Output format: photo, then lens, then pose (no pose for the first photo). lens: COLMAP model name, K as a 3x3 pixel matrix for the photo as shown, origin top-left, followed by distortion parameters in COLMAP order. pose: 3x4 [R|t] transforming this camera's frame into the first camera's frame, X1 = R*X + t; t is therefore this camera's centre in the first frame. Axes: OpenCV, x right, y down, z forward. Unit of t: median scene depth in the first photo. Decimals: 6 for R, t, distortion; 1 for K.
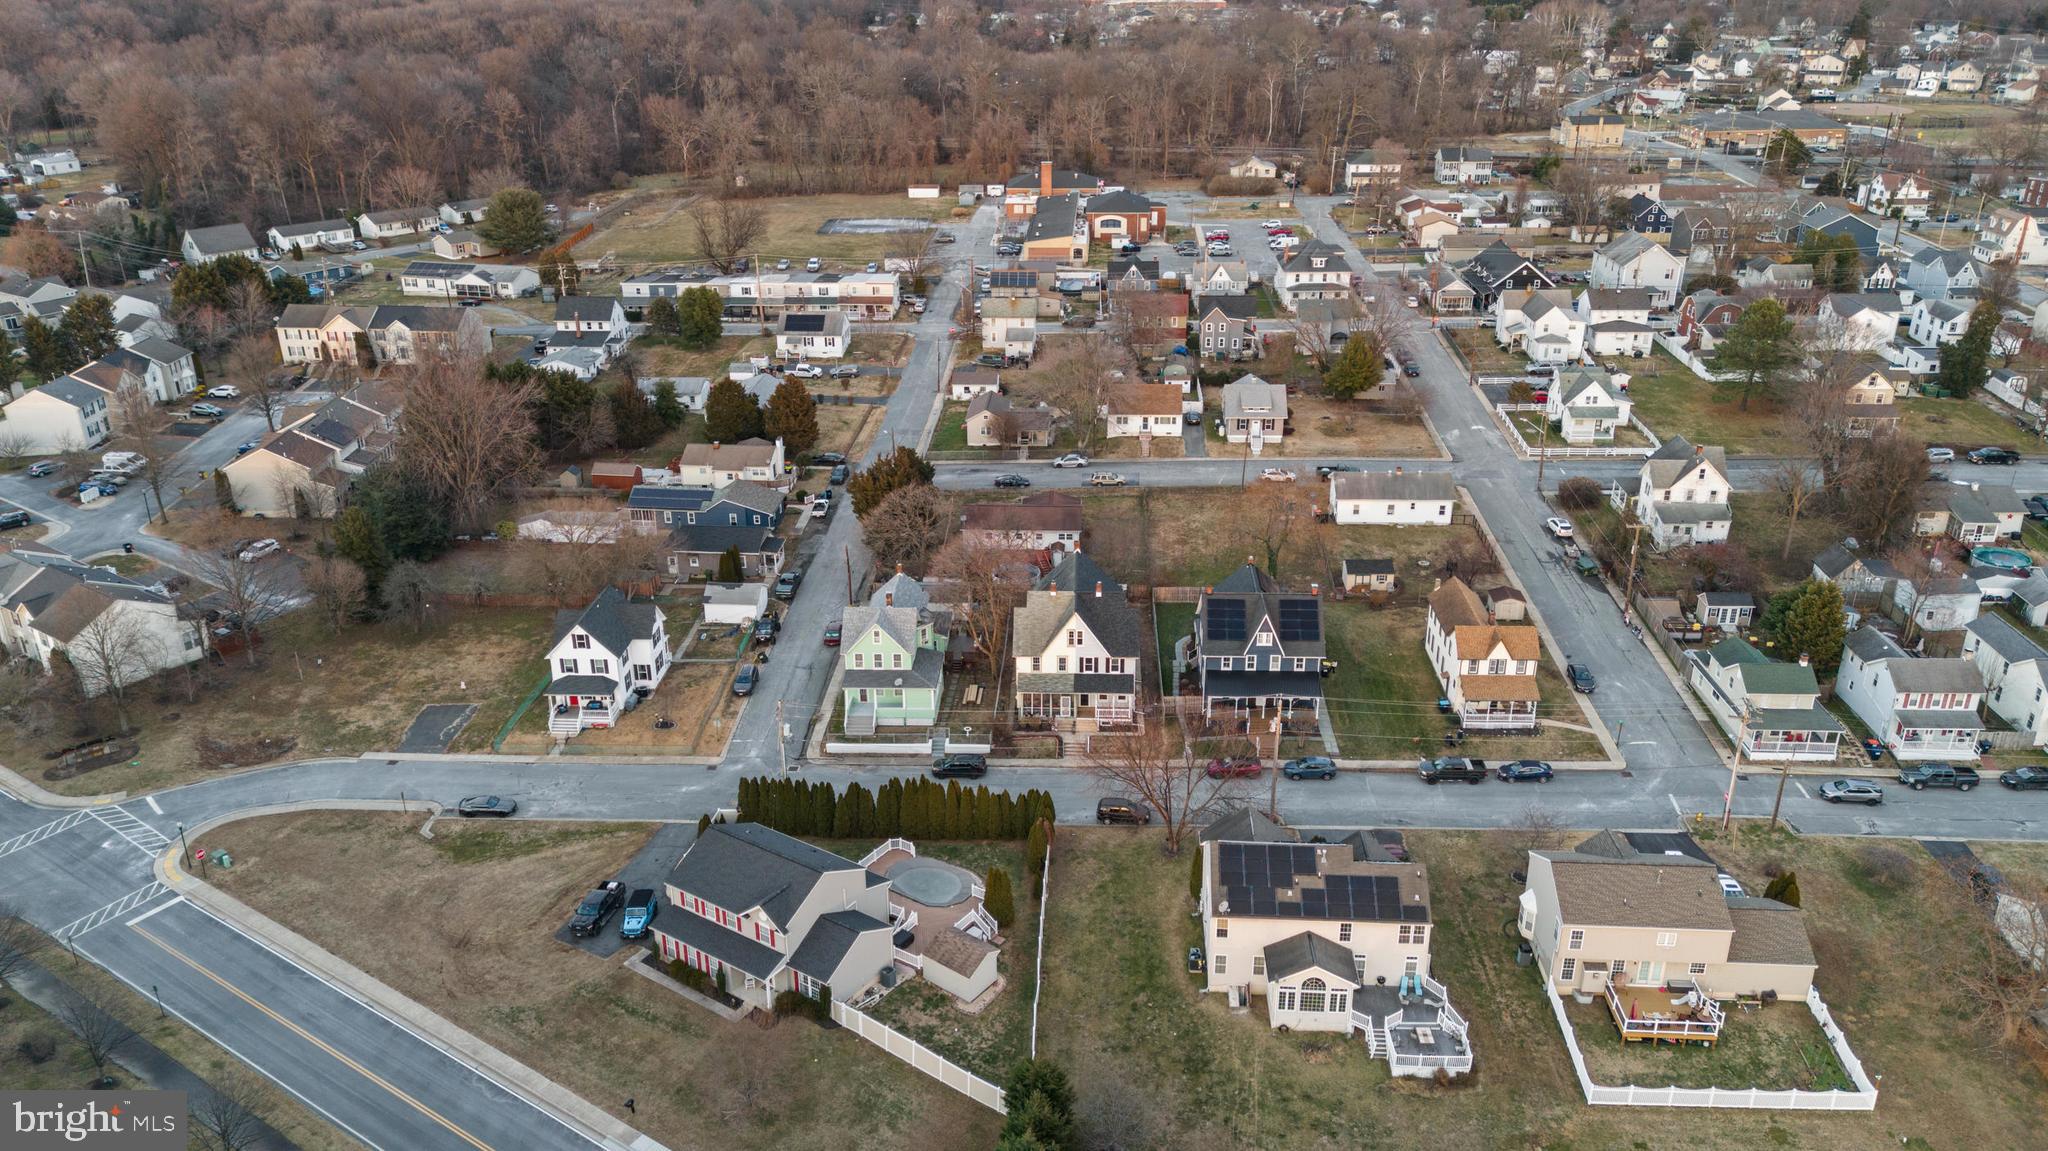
lens RADIAL K [[1556.5, 0, 1038.7], [0, 1556.5, 573.0], [0, 0, 1]] dist [0.112265, -0.128407]
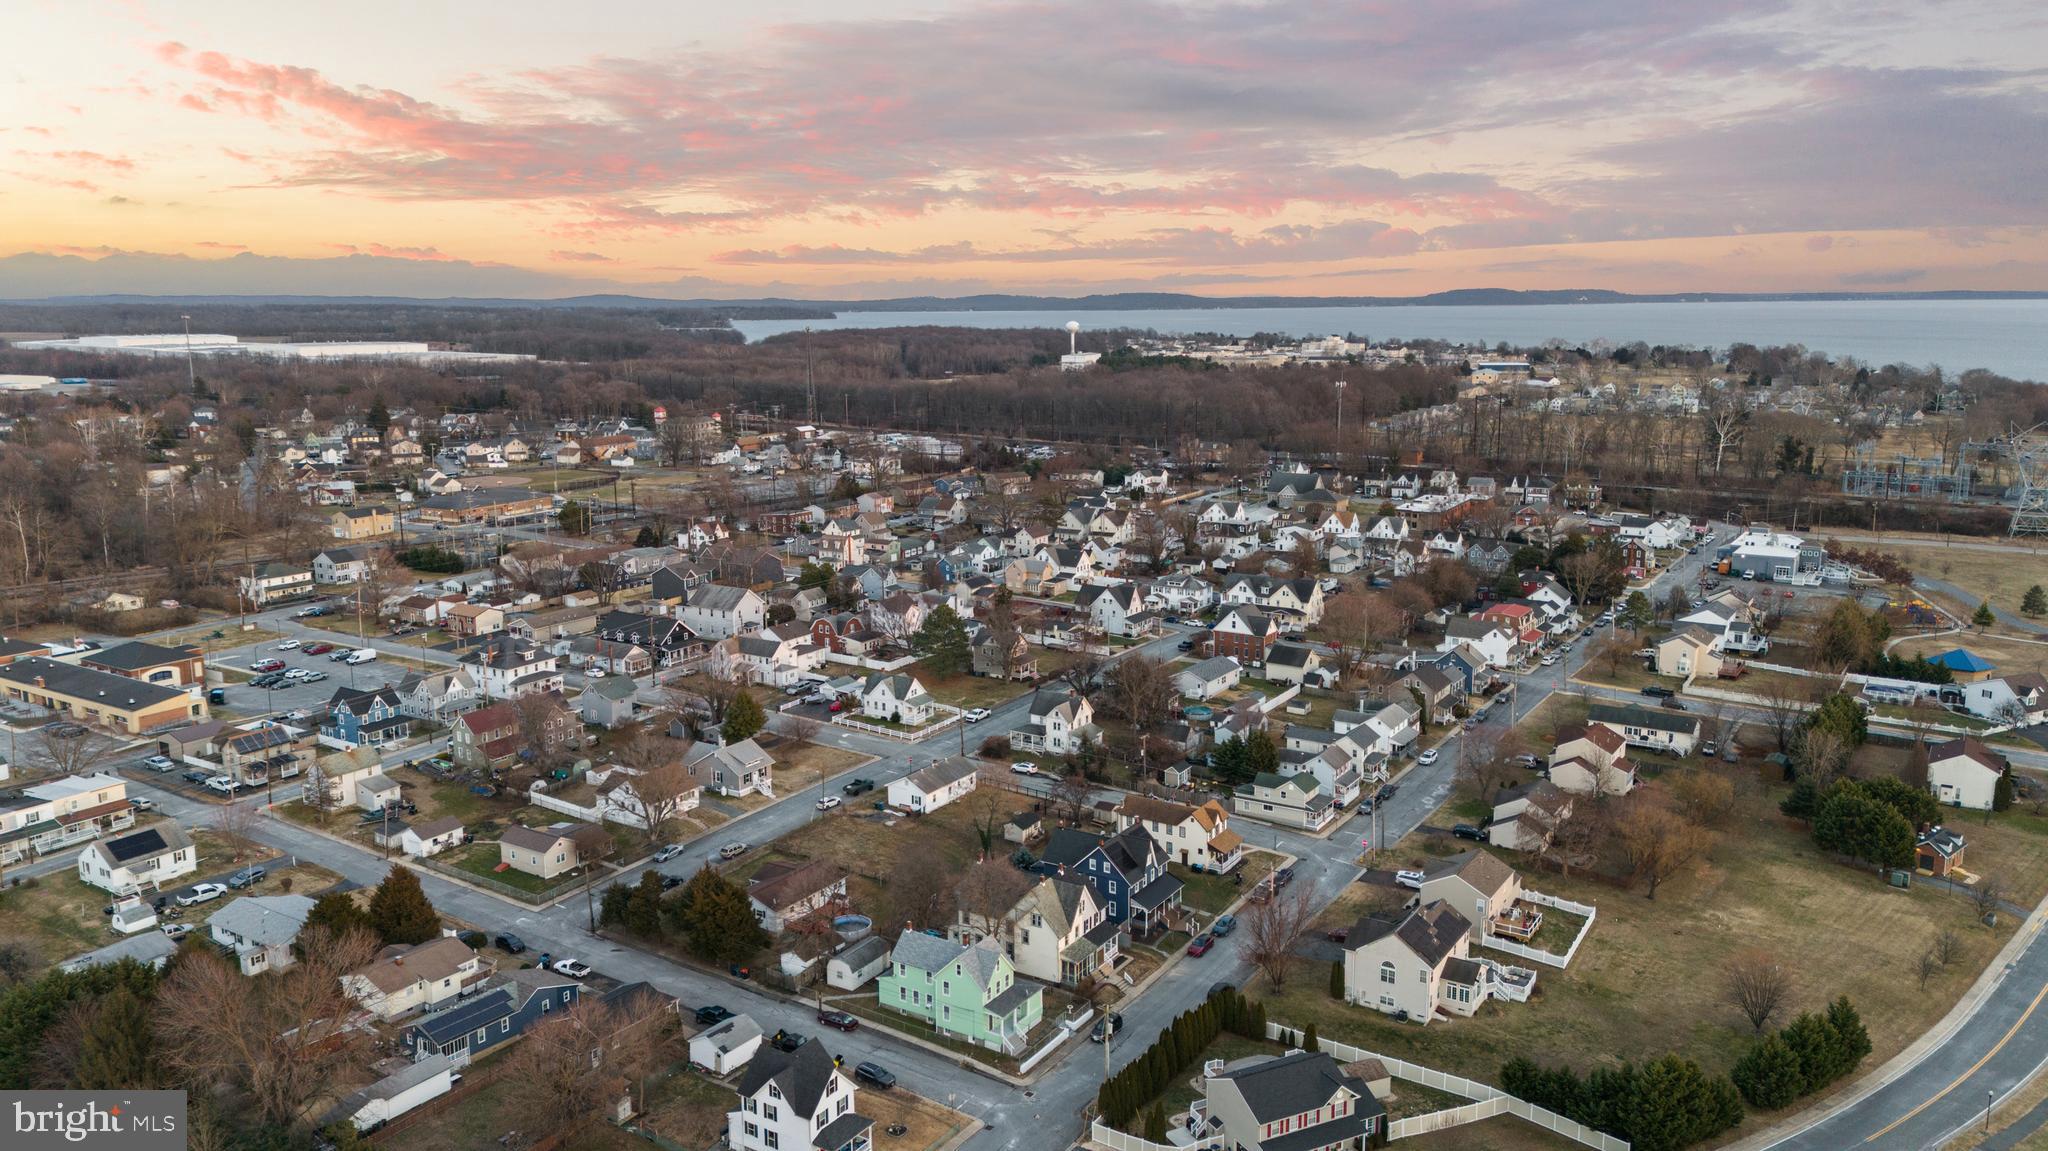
lens RADIAL K [[1556.5, 0, 1038.7], [0, 1556.5, 573.0], [0, 0, 1]] dist [0.112265, -0.128407]
pose [[0.479307, -0.154590, 0.863925, -1.069918], [0.339347, 0.940449, -0.019987, -0.204825], [-0.809387, 0.302751, 0.503224, 0.290012]]
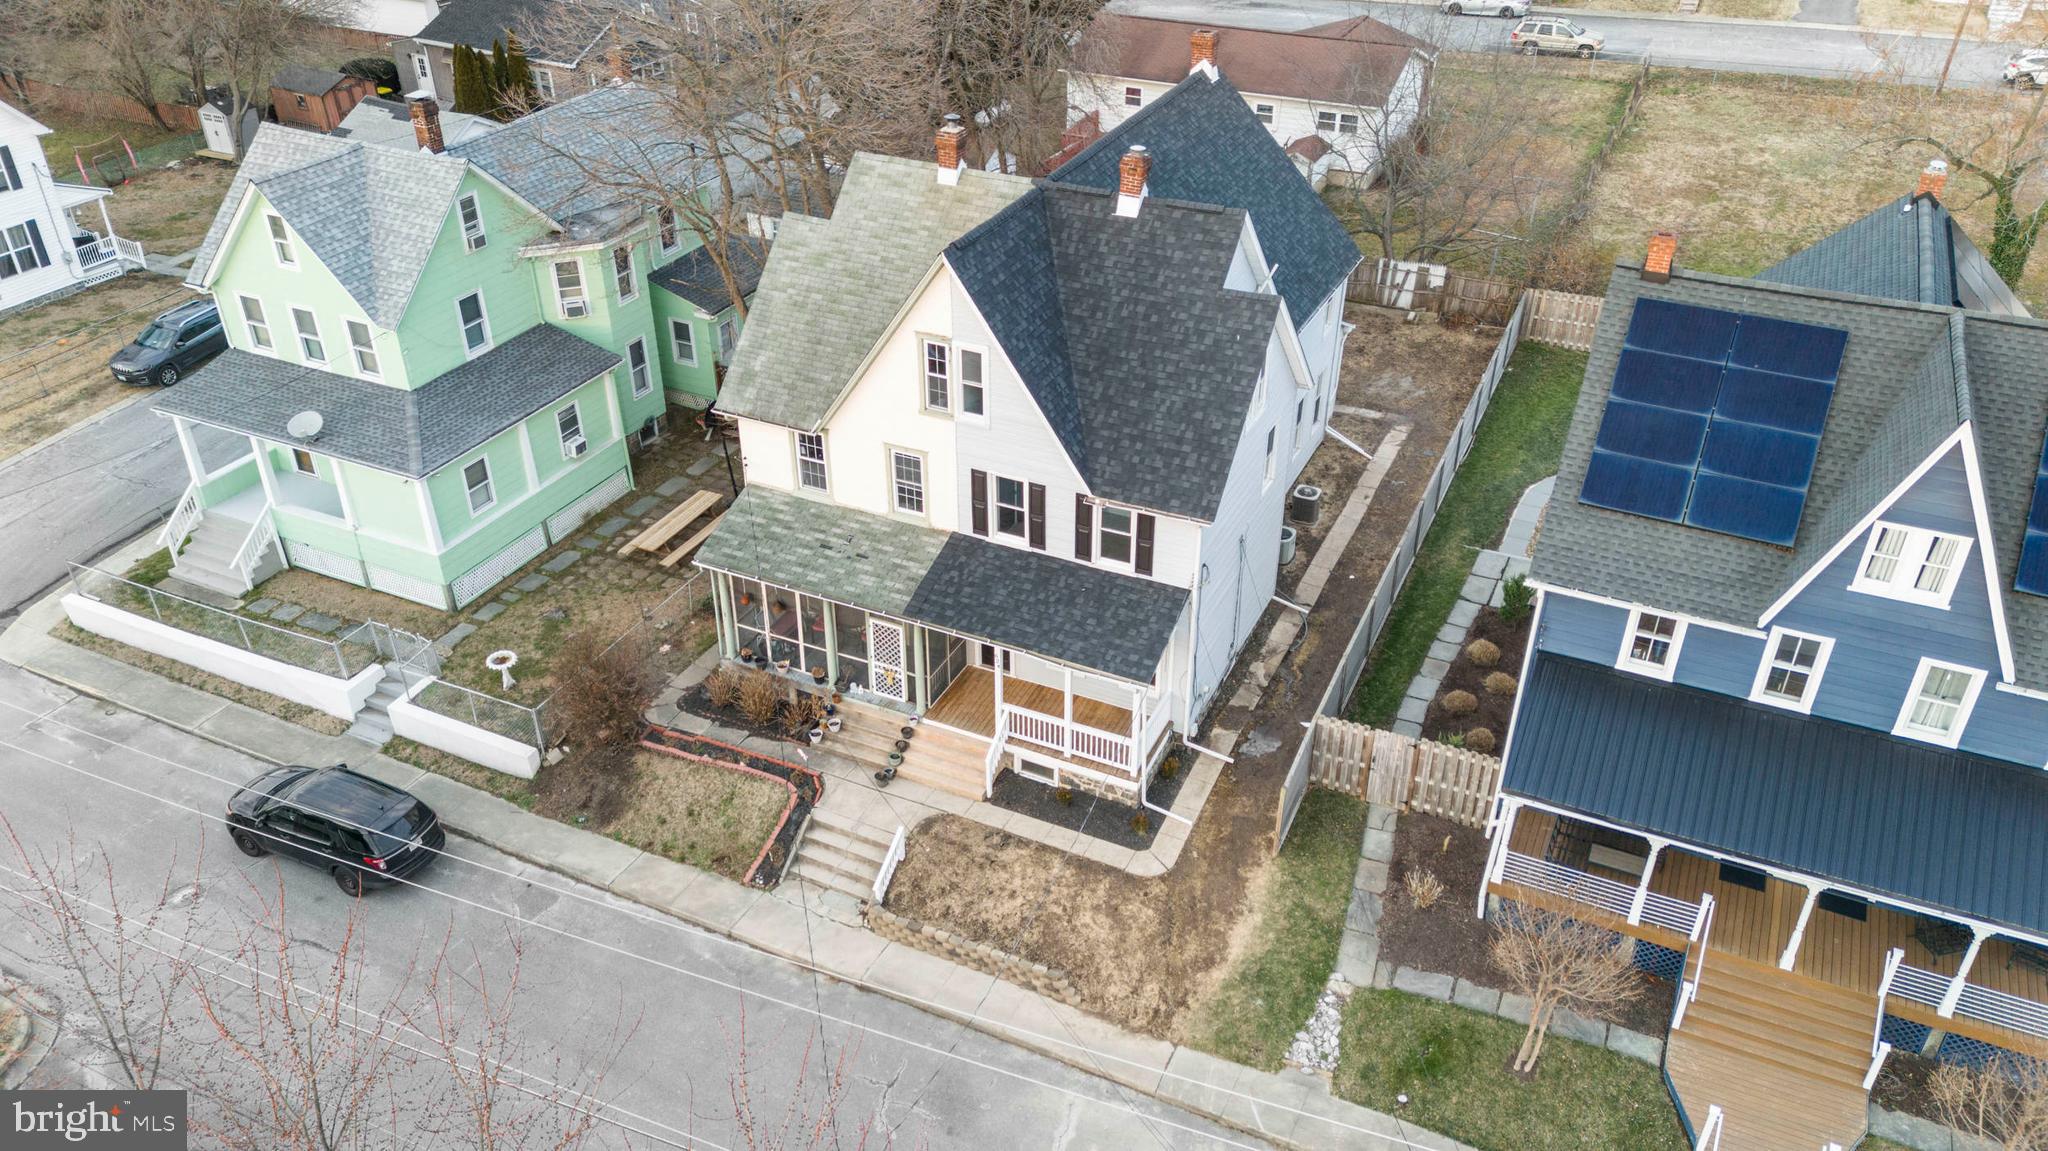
lens RADIAL K [[1516.5, 0, 1035.9], [0, 1516.5, 572.1], [0, 0, 1]] dist [0.105391, -0.120044]
pose [[0.919896, 0.215554, -0.327610, 0.110357], [-0.160735, 0.969238, 0.186391, 0.026070], [0.357709, -0.118803, 0.926245, 0.794650]]
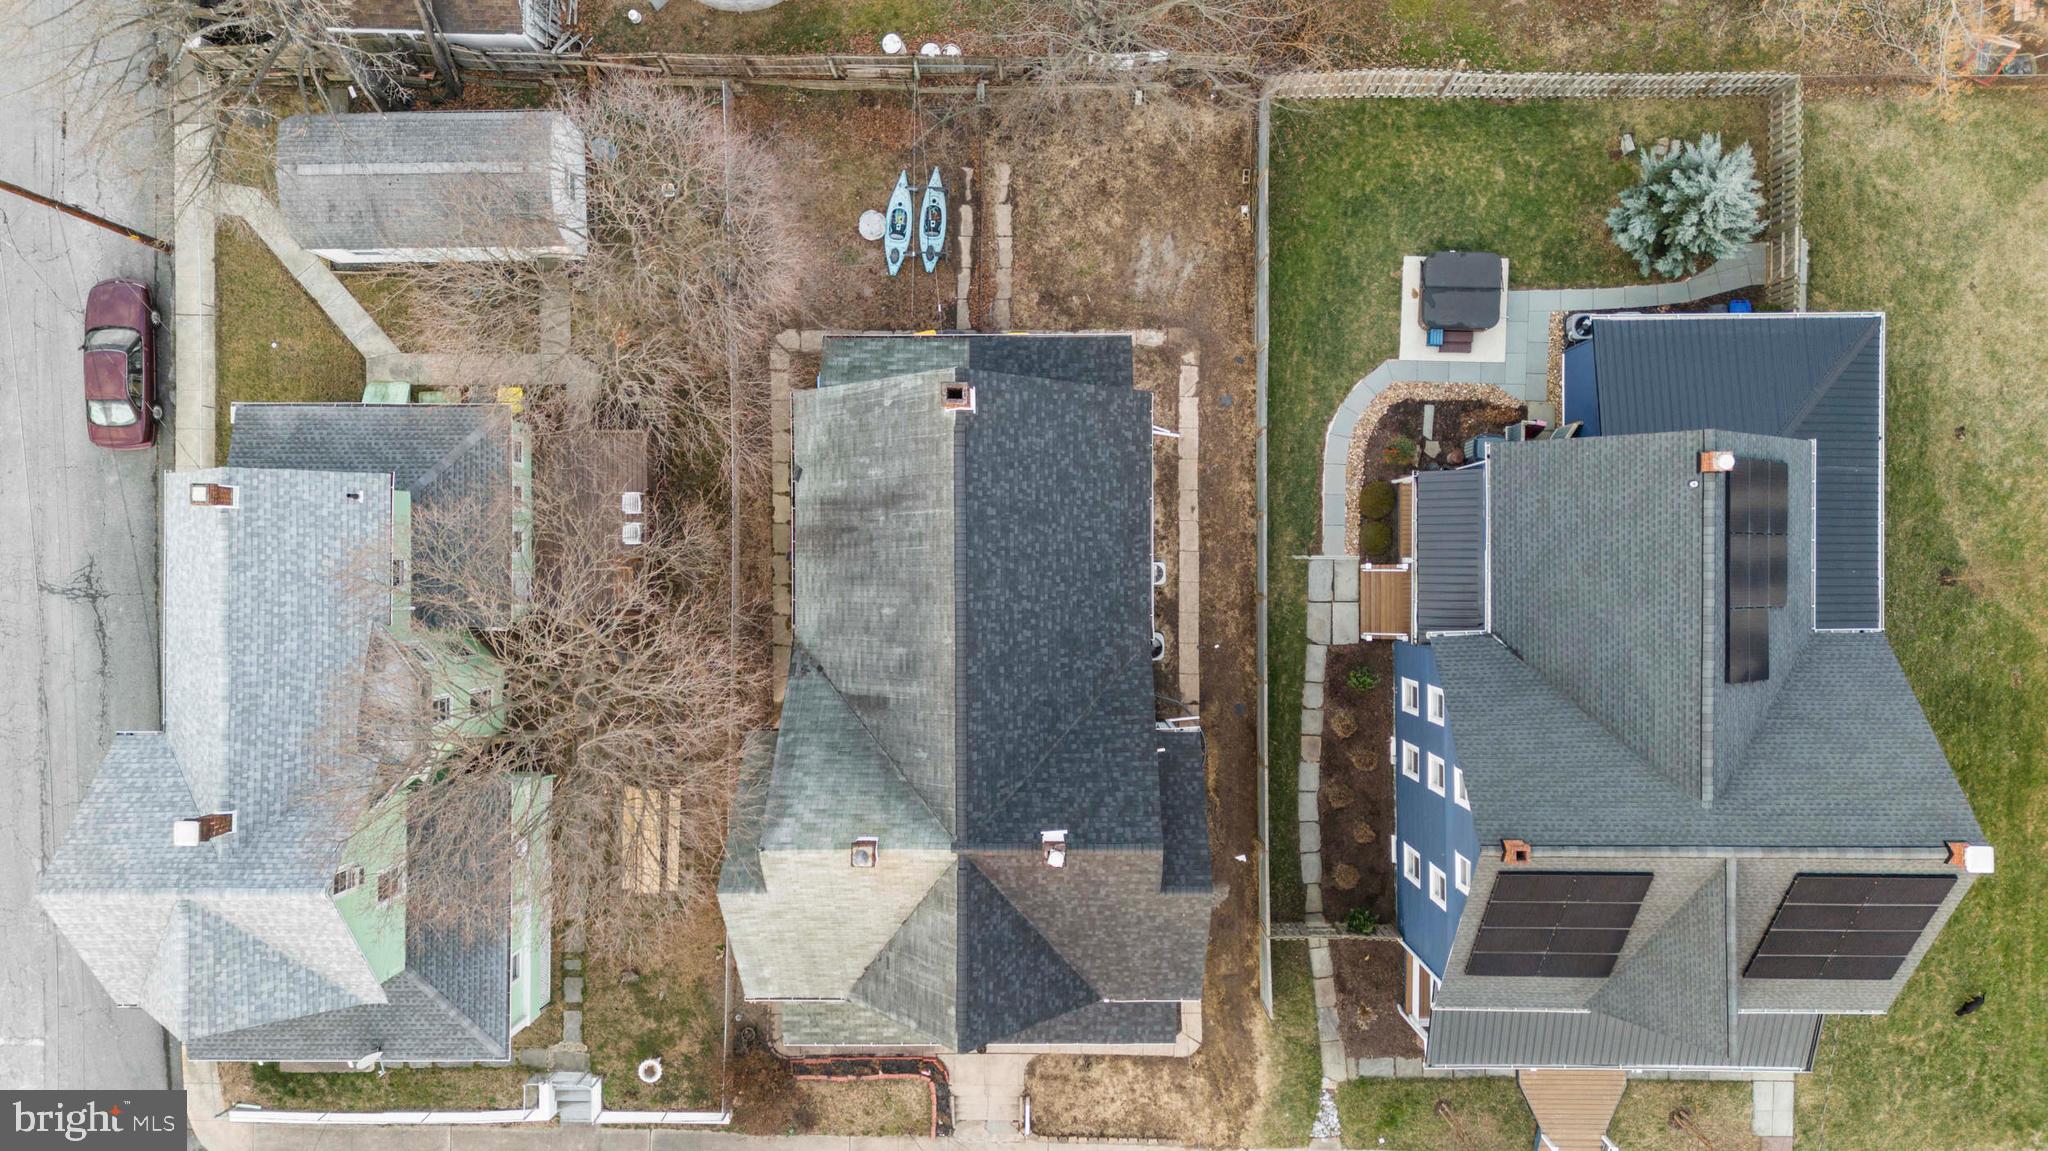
lens RADIAL K [[1516.5, 0, 1035.9], [0, 1516.5, 572.1], [0, 0, 1]] dist [0.105391, -0.120044]
pose [[0.999298, -0.035496, -0.012001, 0.040691], [0.025000, 0.393039, 0.919182, -0.226097], [-0.027911, -0.918837, 0.393650, 0.956884]]
